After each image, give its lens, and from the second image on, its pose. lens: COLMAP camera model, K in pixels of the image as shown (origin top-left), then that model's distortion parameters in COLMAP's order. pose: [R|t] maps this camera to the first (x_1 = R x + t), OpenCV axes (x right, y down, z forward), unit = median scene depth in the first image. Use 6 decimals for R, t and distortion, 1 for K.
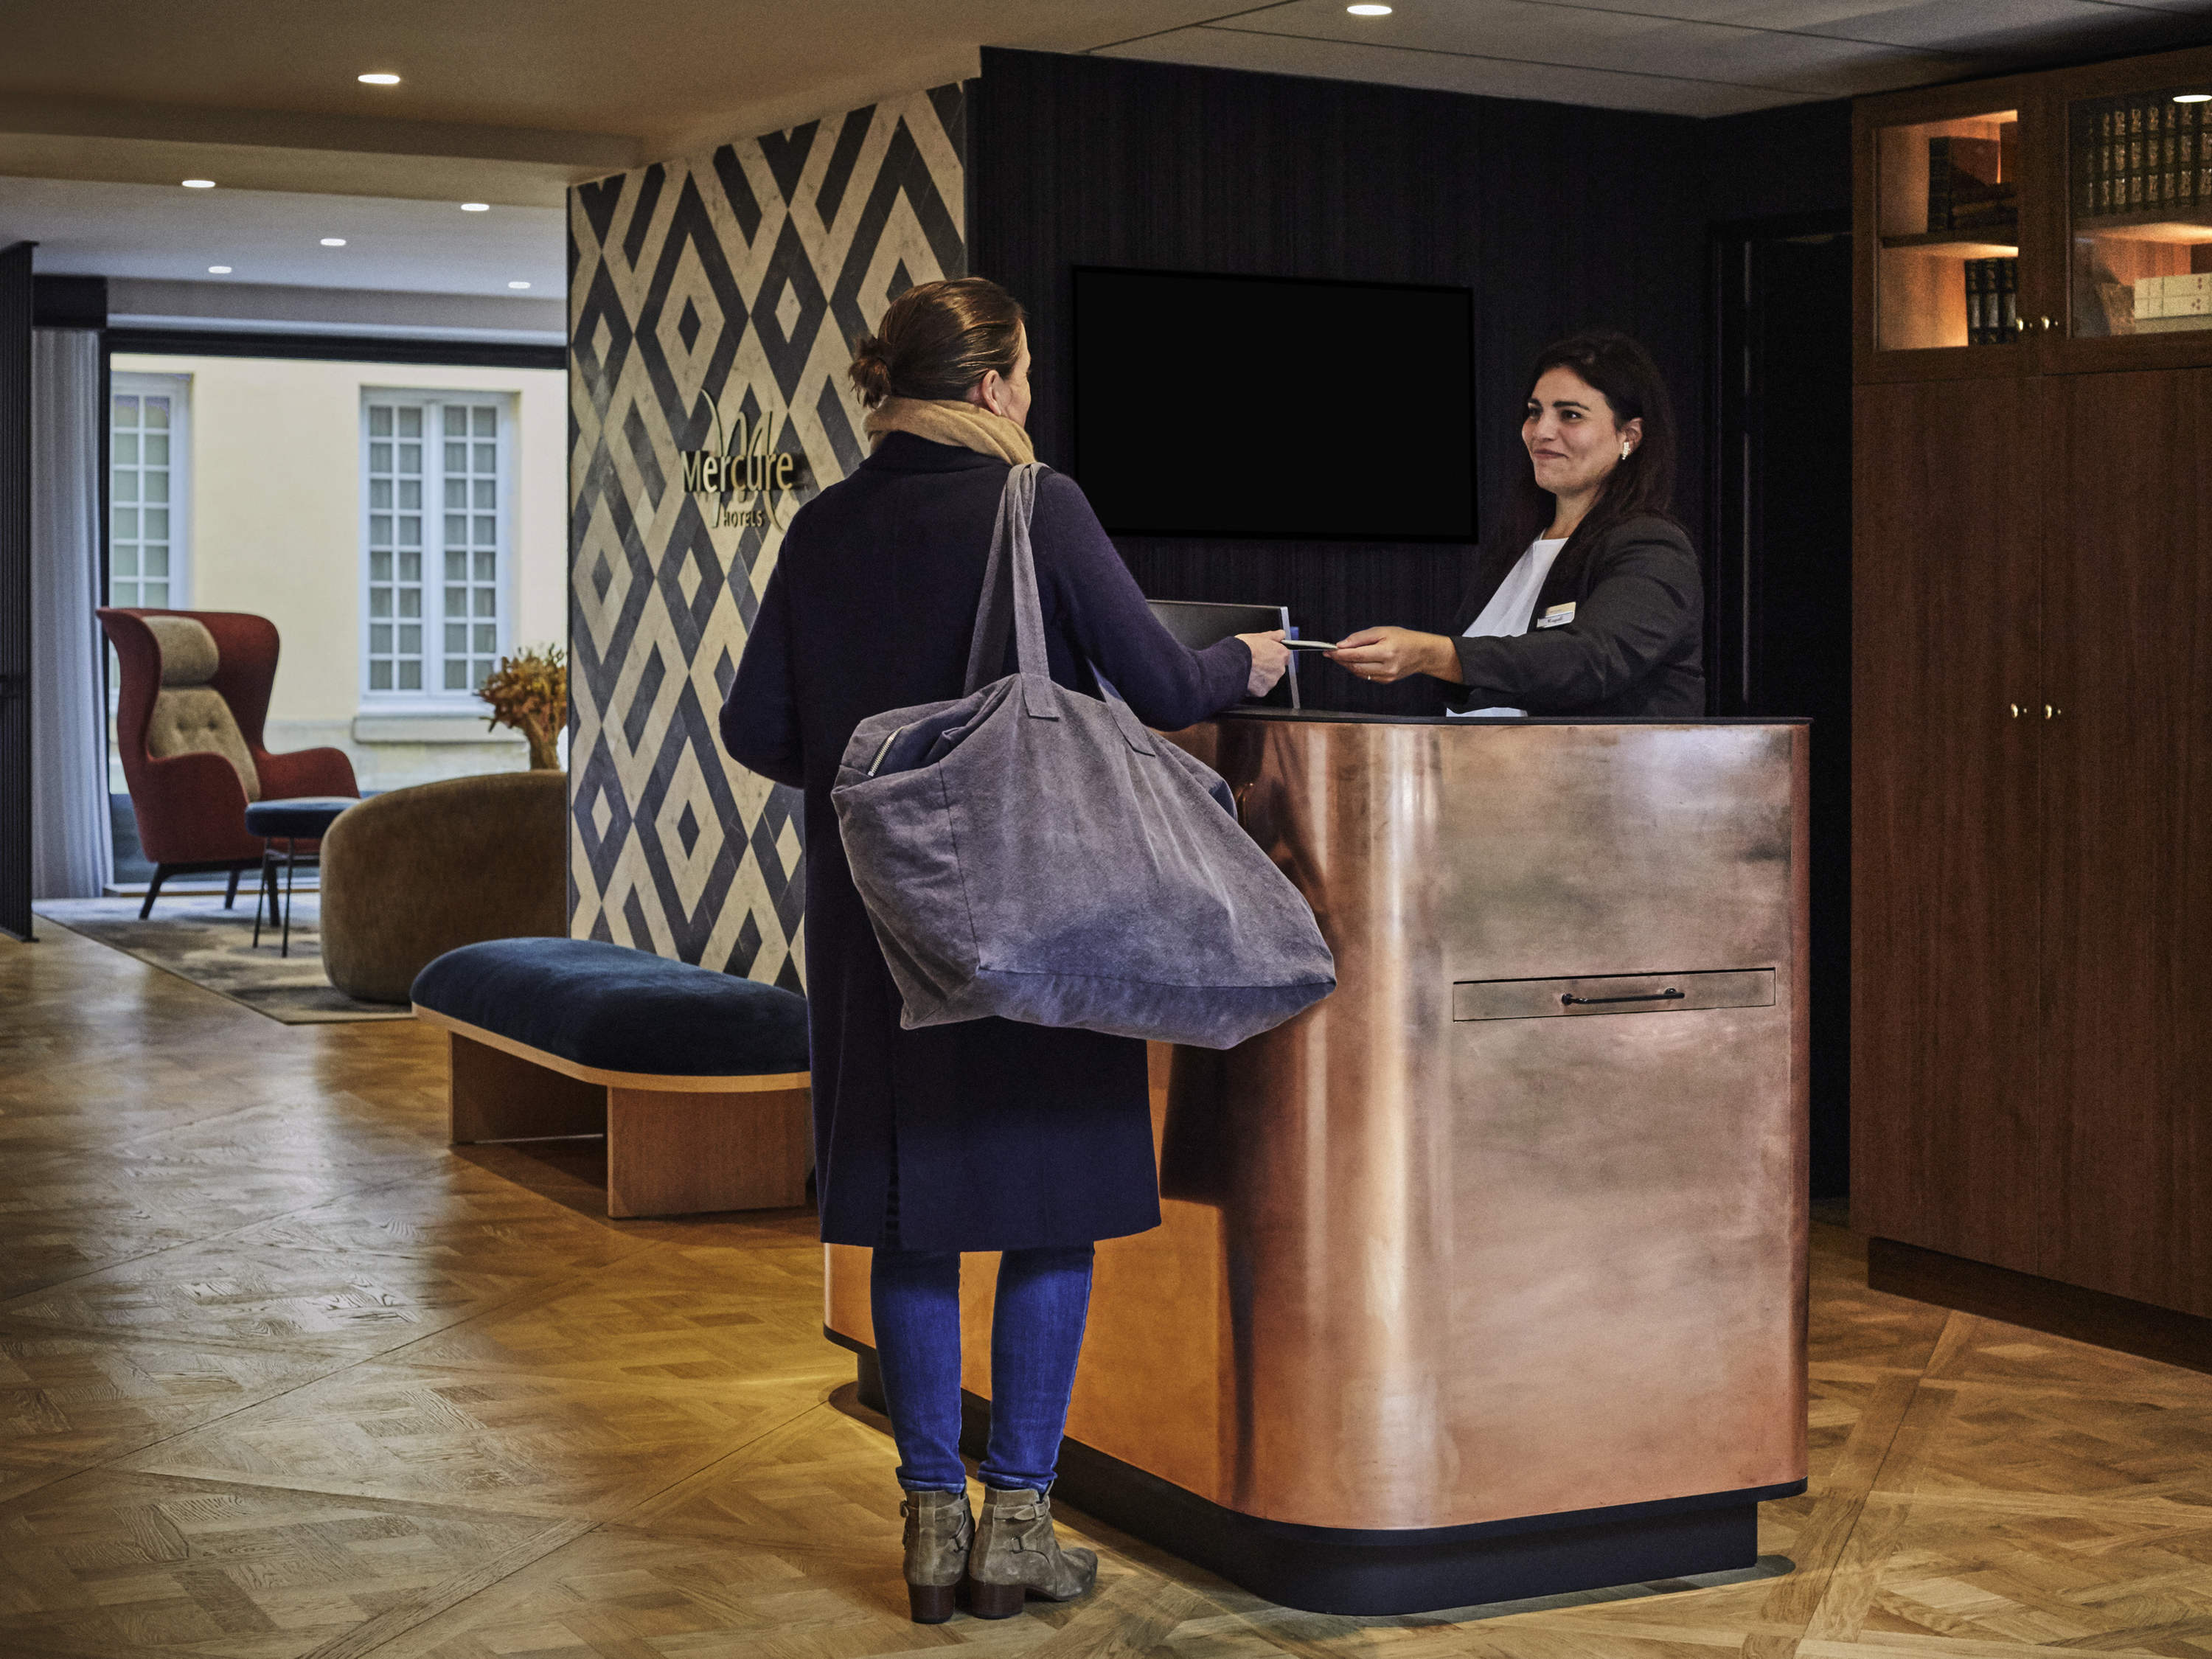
lens RADIAL K [[3105.9, 0, 1119.8], [0, 3105.9, 805.2], [0, 0, 1]] dist [-0.040618, 0.000000]
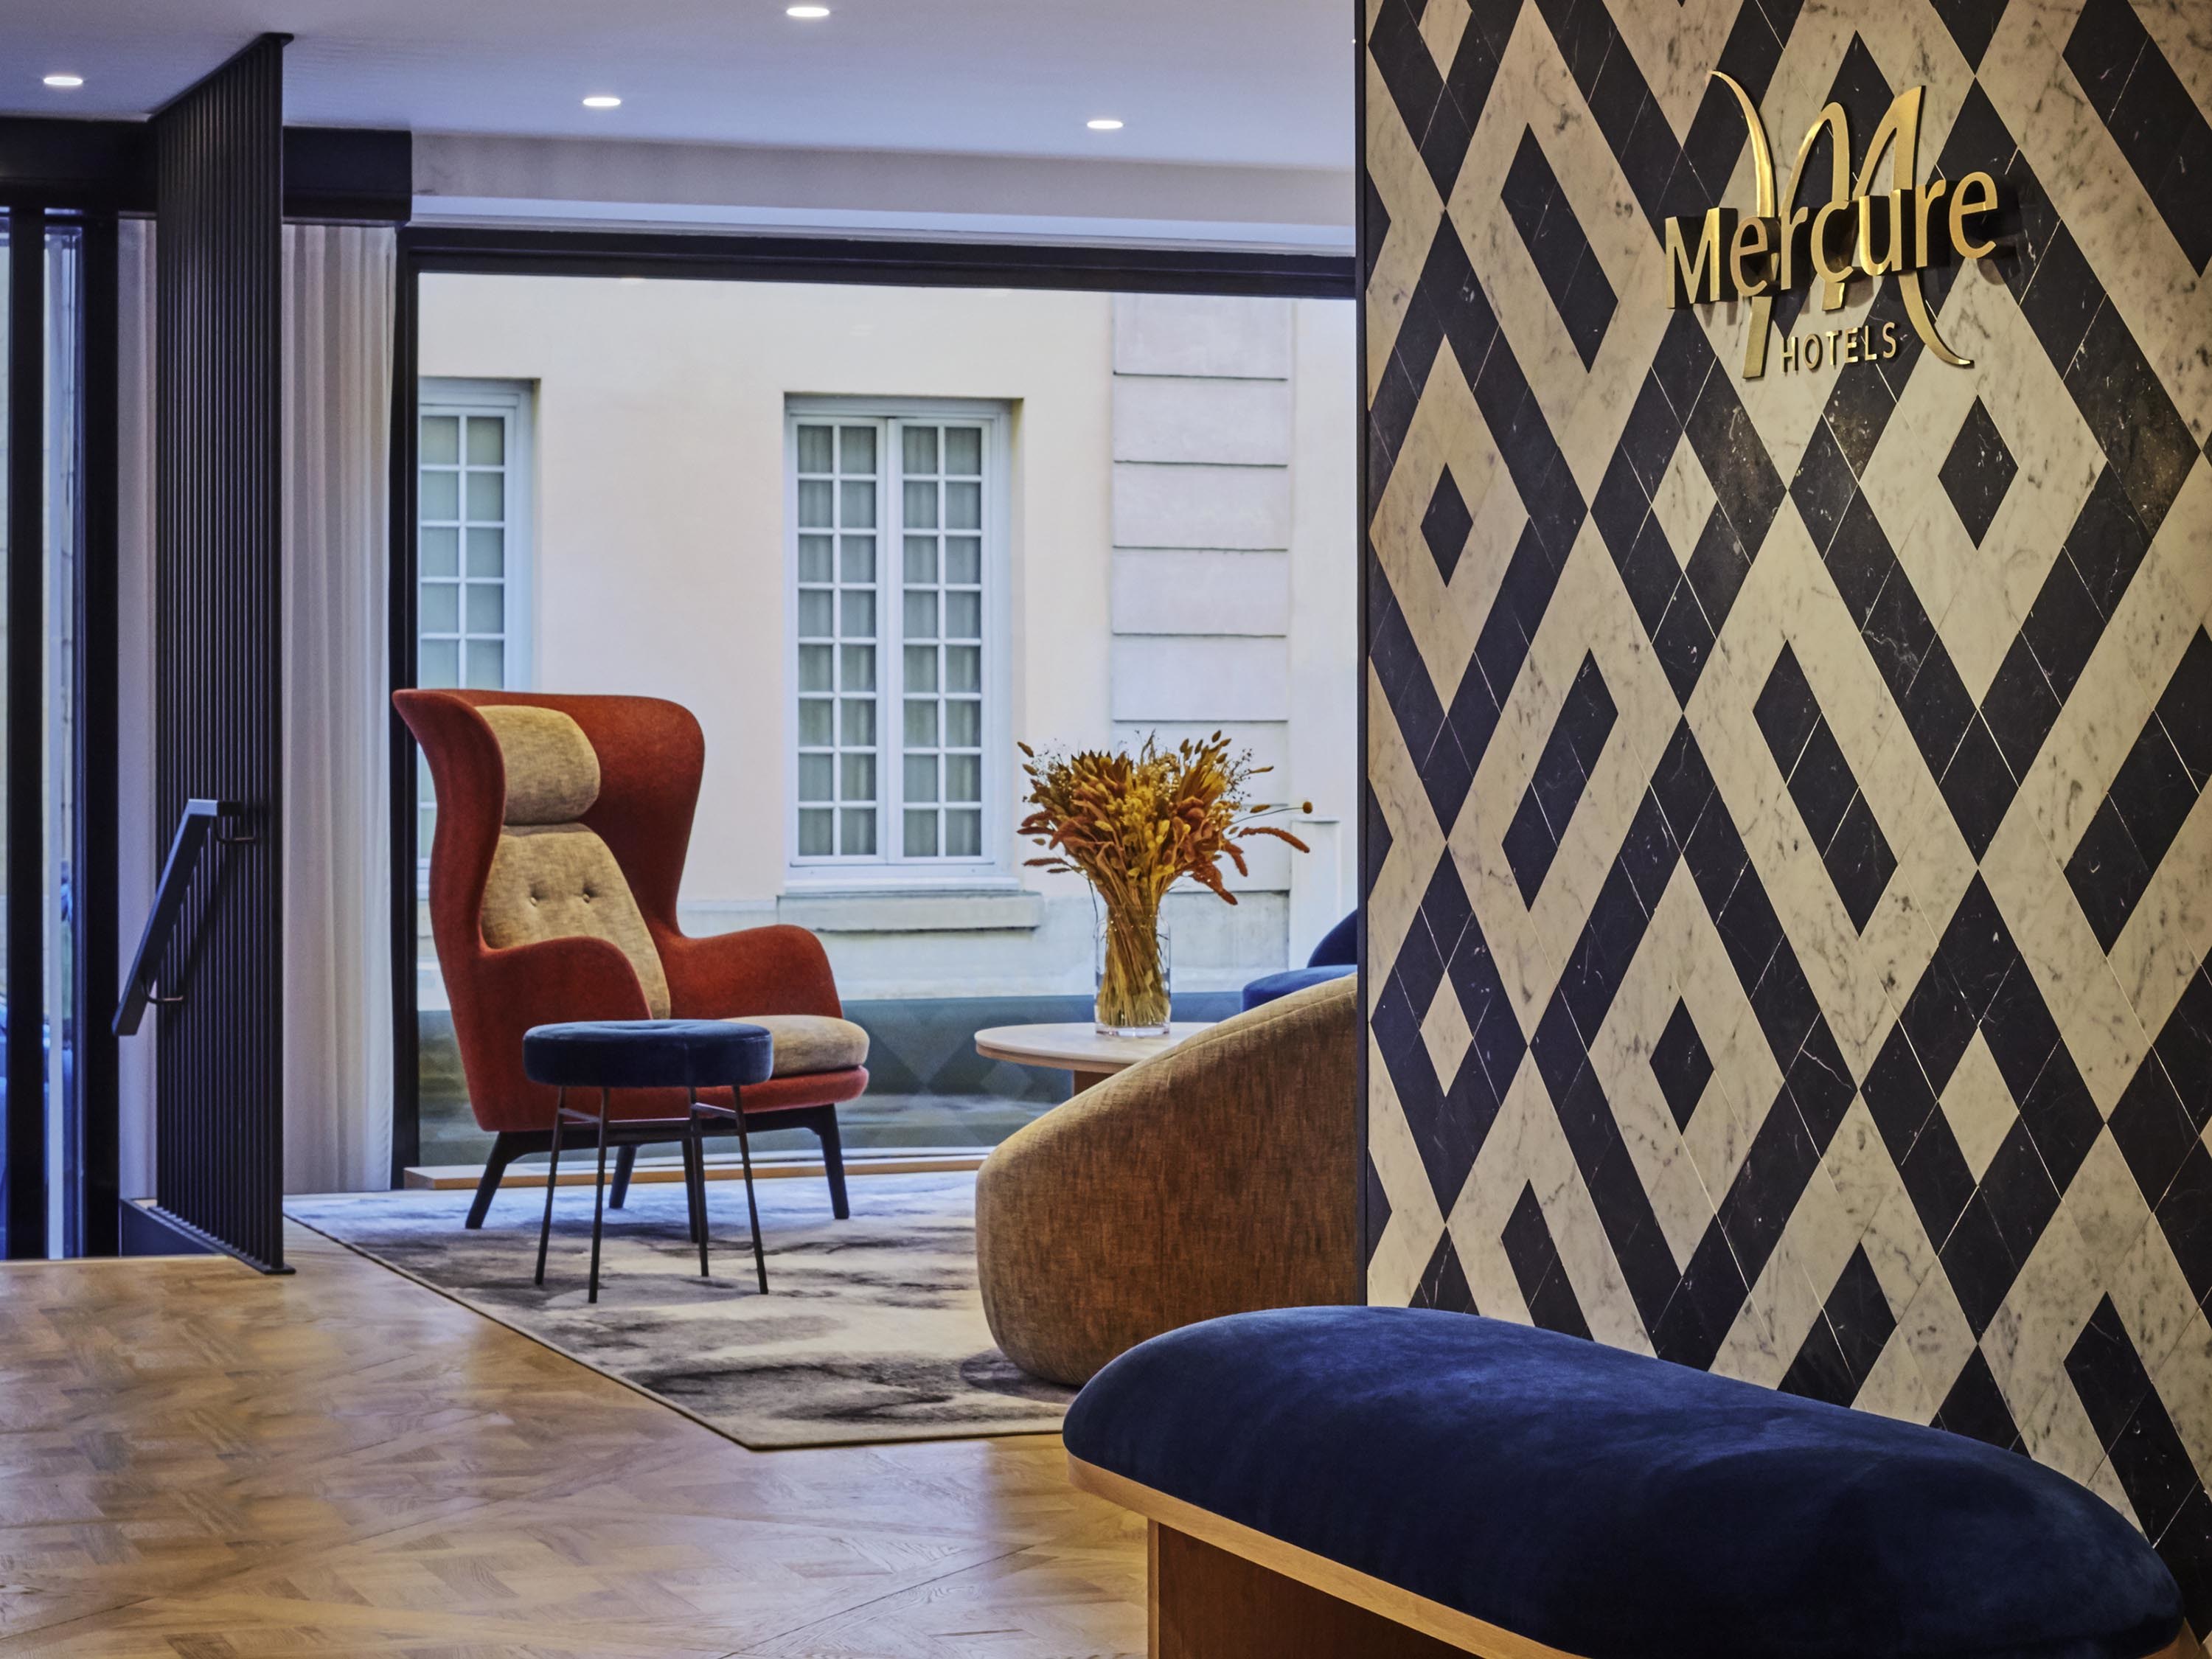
lens RADIAL K [[3105.9, 0, 1089.5], [0, 3105.9, 844.0], [0, 0, 1]] dist [-0.040618, 0.000000]
pose [[0.994658, -0.019425, -0.101382, -0.150458], [0.013435, 0.998142, -0.059431, 0.001288], [0.102348, 0.057752, 0.993071, 0.461097]]
